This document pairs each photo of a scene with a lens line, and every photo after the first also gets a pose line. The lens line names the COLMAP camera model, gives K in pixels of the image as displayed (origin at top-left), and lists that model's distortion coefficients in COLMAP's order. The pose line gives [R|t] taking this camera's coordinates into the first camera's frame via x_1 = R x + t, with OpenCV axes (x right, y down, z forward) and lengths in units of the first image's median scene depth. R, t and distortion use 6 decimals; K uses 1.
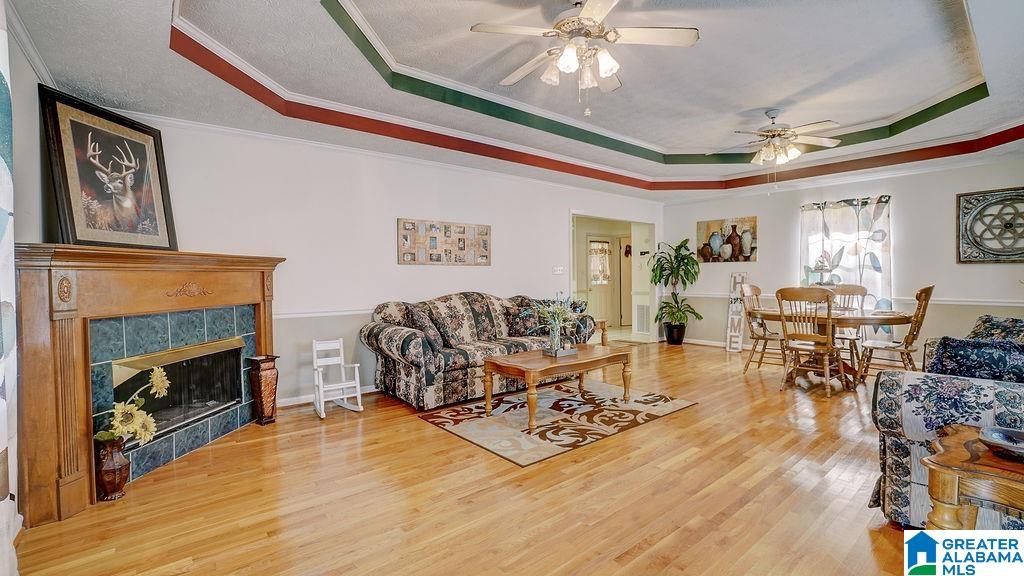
lens RADIAL K [[448.5, 0, 508.5], [0, 448.5, 282.6], [0, 0, 1]] dist [-0.014917, 0.001856]
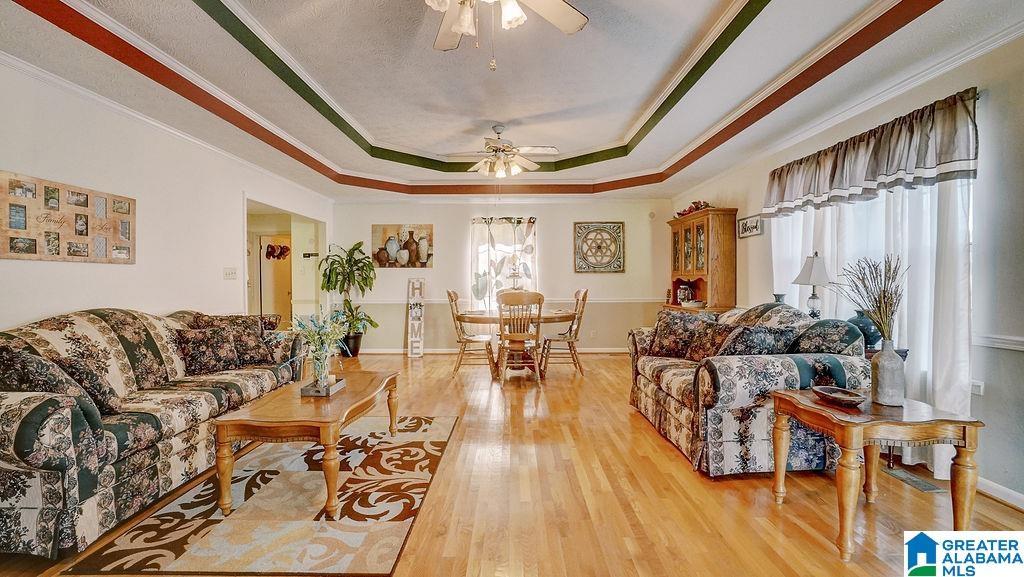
lens RADIAL K [[456.5, 0, 503.0], [0, 456.5, 283.3], [0, 0, 1]] dist [-0.022425, 0.006242]
pose [[0.655207, -0.001291, 0.755448, -0.205793], [0.010154, 0.999923, -0.007098, -0.002838], [-0.755381, 0.012321, 0.655170, 0.257909]]
